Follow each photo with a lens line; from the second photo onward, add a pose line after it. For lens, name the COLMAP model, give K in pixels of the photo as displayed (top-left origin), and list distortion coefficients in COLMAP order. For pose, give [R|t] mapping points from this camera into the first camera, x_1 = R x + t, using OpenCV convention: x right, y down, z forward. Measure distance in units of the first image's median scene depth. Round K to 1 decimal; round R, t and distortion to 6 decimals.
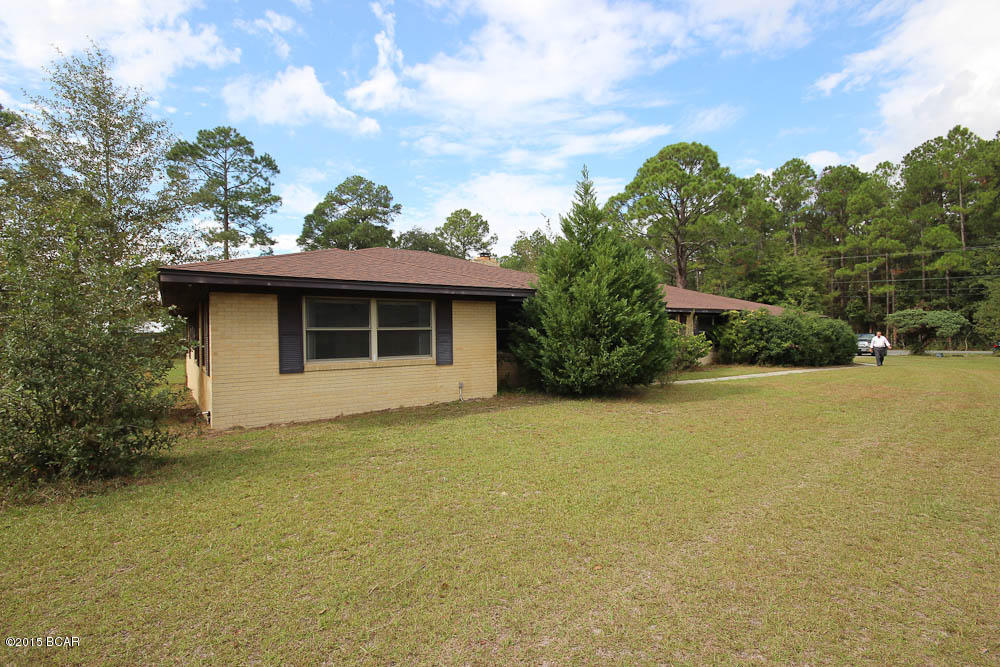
lens RADIAL K [[469.1, 0, 497.7], [0, 469.1, 332.7], [0, 0, 1]] dist [-0.003737, -0.001178]
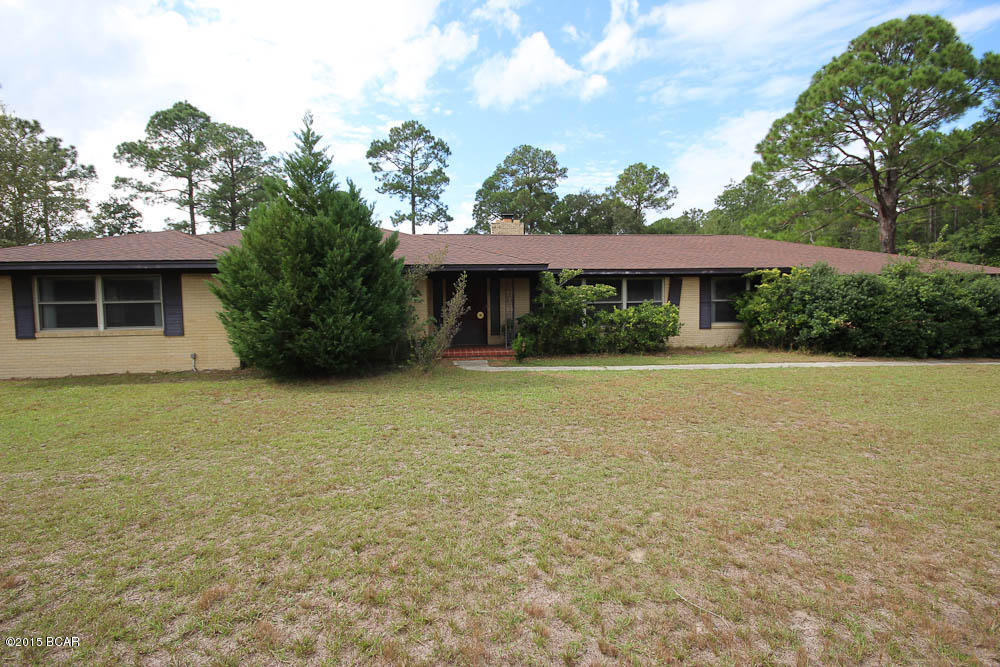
lens RADIAL K [[466.1, 0, 504.1], [0, 466.1, 331.3], [0, 0, 1]] dist [-0.004473, -0.001602]
pose [[0.873396, 0.030626, -0.486046, 0.114954], [0.003692, 0.997576, 0.069493, -0.001311], [0.486996, -0.062489, 0.871166, 0.049577]]
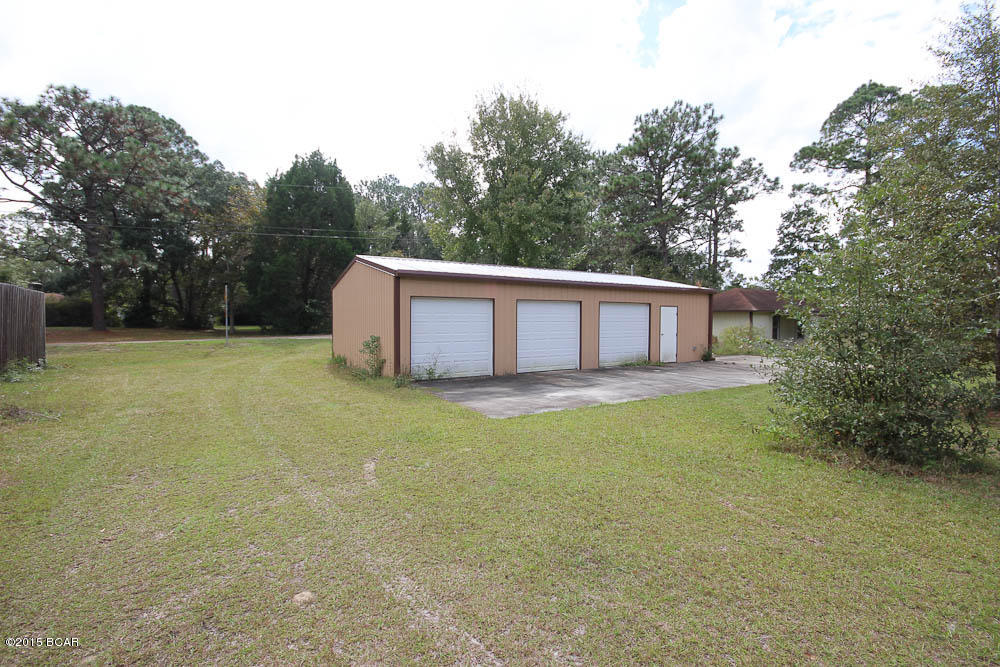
lens RADIAL K [[466.1, 0, 504.1], [0, 466.1, 331.3], [0, 0, 1]] dist [-0.004473, -0.001602]
pose [[-0.054668, 0.039645, -0.997717, 0.008729], [0.000242, 0.999212, 0.039692, 0.000203], [0.998505, 0.001929, -0.054634, 0.013752]]
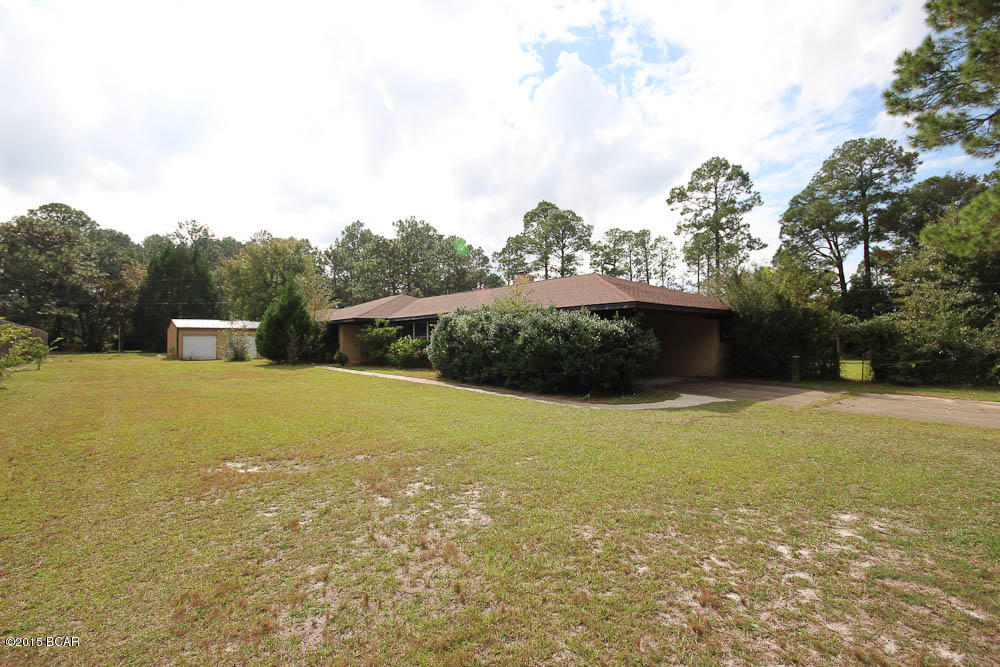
lens RADIAL K [[466.1, 0, 504.1], [0, 466.1, 331.3], [0, 0, 1]] dist [-0.004473, -0.001602]
pose [[0.105178, -0.012984, -0.994369, 0.312296], [0.010861, 0.999870, -0.011907, 0.001125], [0.994394, -0.009547, 0.105306, 0.212807]]
